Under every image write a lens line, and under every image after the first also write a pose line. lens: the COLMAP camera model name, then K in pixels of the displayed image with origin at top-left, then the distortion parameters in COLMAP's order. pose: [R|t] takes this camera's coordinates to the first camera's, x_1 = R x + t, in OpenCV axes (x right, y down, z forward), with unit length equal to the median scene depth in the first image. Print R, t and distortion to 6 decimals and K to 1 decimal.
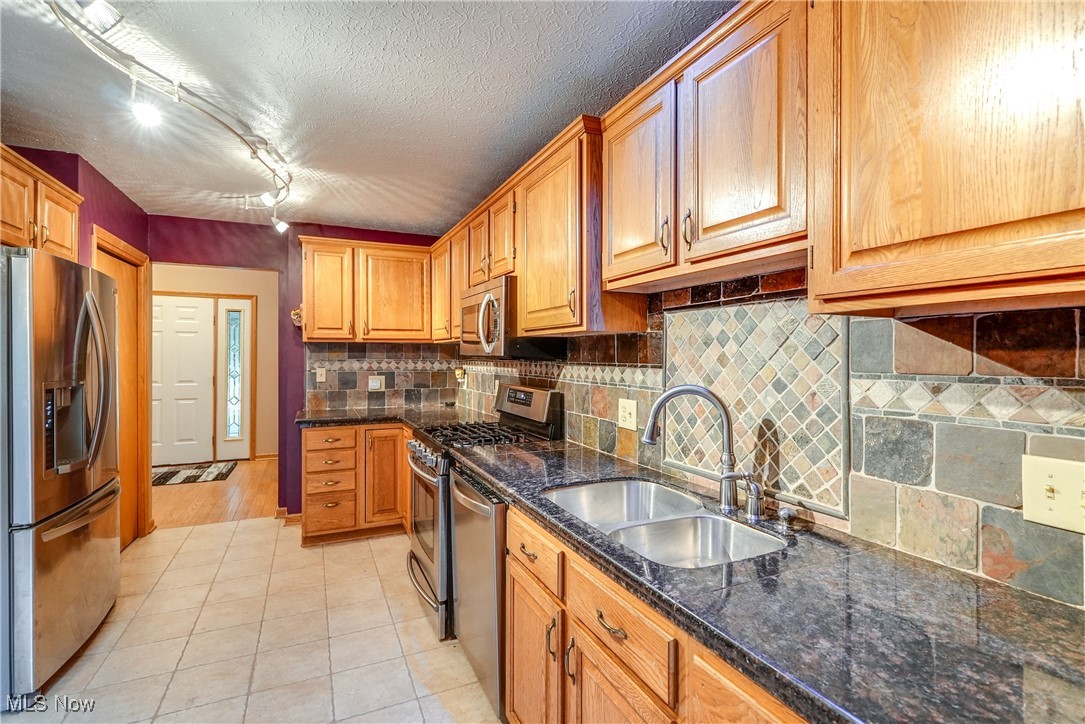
lens RADIAL K [[506.6, 0, 549.5], [0, 506.6, 357.4], [0, 0, 1]] dist [-0.001275, 0.000179]
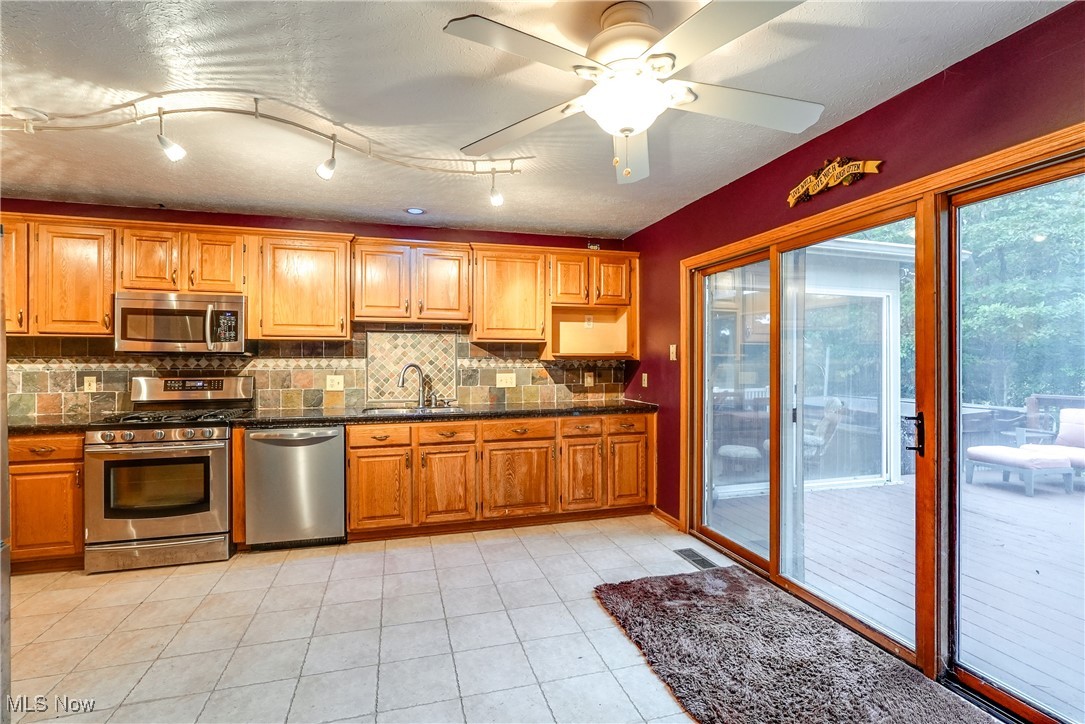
lens RADIAL K [[500.9, 0, 541.7], [0, 500.9, 357.5], [0, 0, 1]] dist [-0.002408, 0.000169]
pose [[0.155899, -0.003363, 0.987767, -1.503976], [0.004702, 0.999985, 0.002663, 0.013980], [-0.987762, 0.004230, 0.155913, -0.054088]]
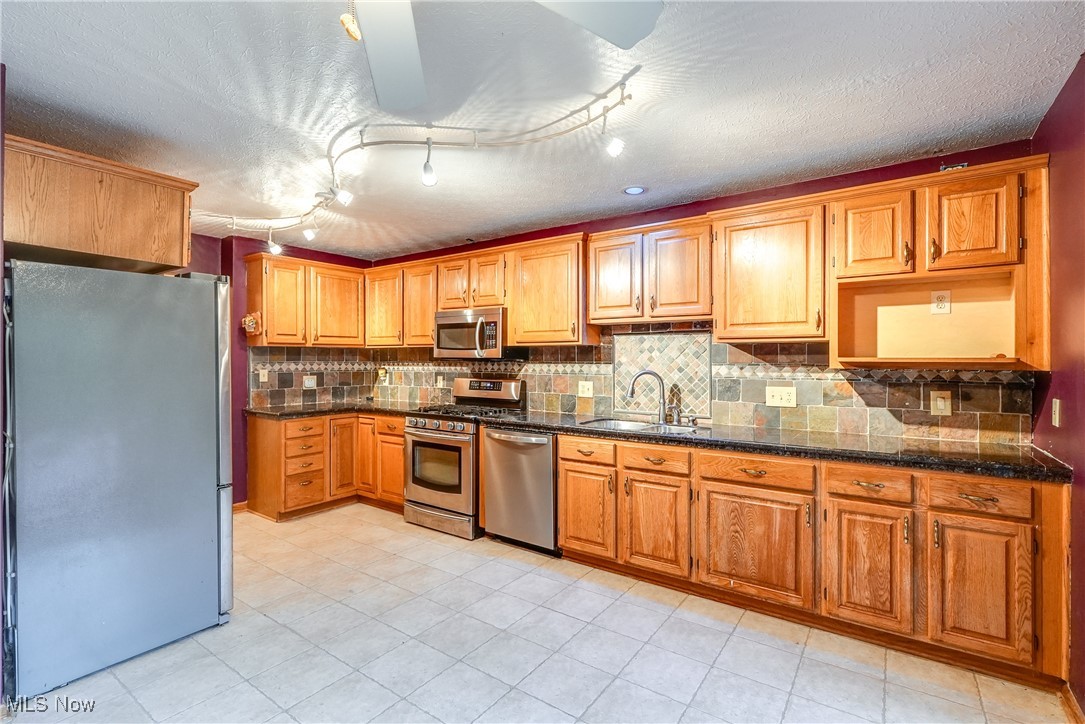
lens RADIAL K [[499.8, 0, 550.1], [0, 499.8, 360.1], [0, 0, 1]] dist [-0.002785, 0.000102]
pose [[0.867590, -0.001993, 0.497275, -0.820627], [0.003190, 0.999994, -0.001556, 0.007739], [-0.497269, 0.002936, 0.867591, -0.487119]]
